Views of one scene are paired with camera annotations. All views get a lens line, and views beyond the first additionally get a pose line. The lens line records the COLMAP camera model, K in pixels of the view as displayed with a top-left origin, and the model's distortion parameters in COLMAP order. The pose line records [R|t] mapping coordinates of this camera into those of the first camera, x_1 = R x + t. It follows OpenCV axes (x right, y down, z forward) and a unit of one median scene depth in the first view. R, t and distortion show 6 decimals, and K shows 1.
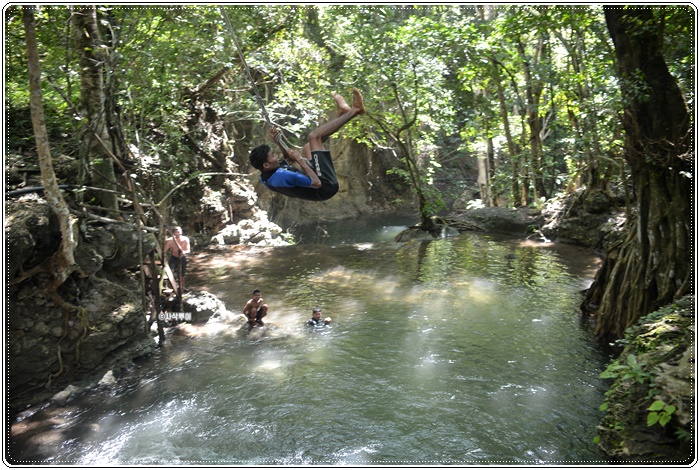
lens RADIAL K [[678.2, 0, 349.4], [0, 678.2, 233.9], [0, 0, 1]] dist [0.000830, 0.013018]
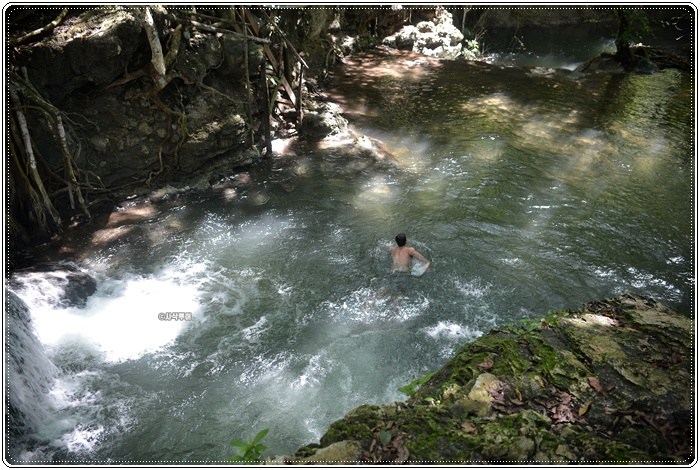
lens RADIAL K [[678.2, 0, 349.4], [0, 678.2, 233.9], [0, 0, 1]] dist [0.000830, 0.013018]
pose [[0.933473, 0.209998, -0.290738, 0.098199], [-0.110504, 0.939620, 0.323887, -0.044428], [0.341199, -0.270212, 0.900316, 0.052282]]
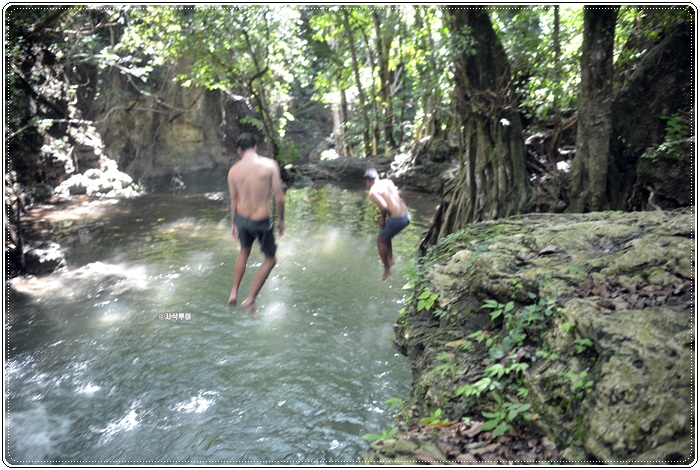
lens RADIAL K [[678.2, 0, 349.4], [0, 678.2, 233.9], [0, 0, 1]] dist [0.000830, 0.013018]
pose [[0.979206, -0.022621, 0.201603, 0.008771], [0.008620, 0.997505, 0.070061, 0.006702], [-0.202684, -0.066867, 0.976958, -0.021796]]
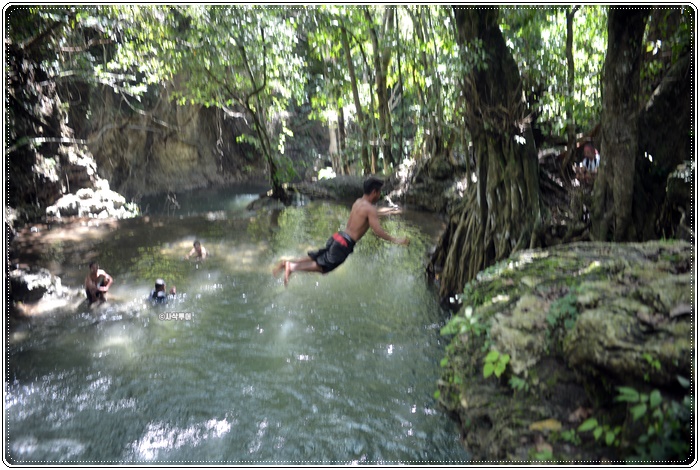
lens RADIAL K [[678.2, 0, 349.4], [0, 678.2, 233.9], [0, 0, 1]] dist [0.000830, 0.013018]
pose [[0.977107, -0.023327, 0.211467, 0.005230], [0.014089, 0.998884, 0.045090, 0.003255], [-0.212283, -0.041078, 0.976345, 0.010020]]
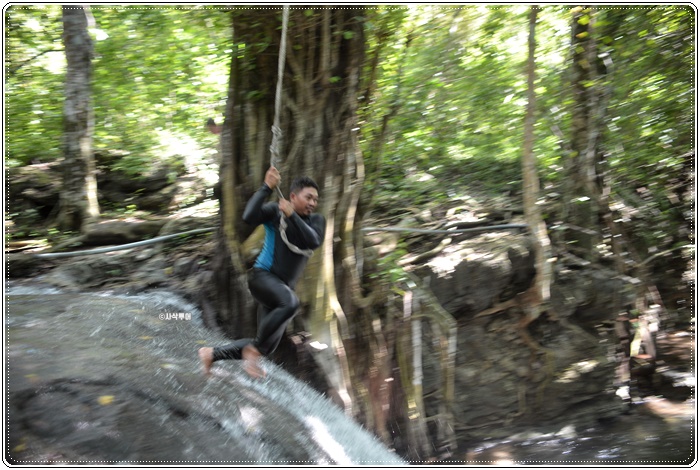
lens RADIAL K [[678.2, 0, 349.4], [0, 678.2, 233.9], [0, 0, 1]] dist [0.000830, 0.013018]
pose [[0.785319, 0.050481, -0.617030, -0.017897], [-0.130325, 0.987816, -0.085054, 0.033899], [0.605219, 0.147209, 0.782330, 0.031399]]
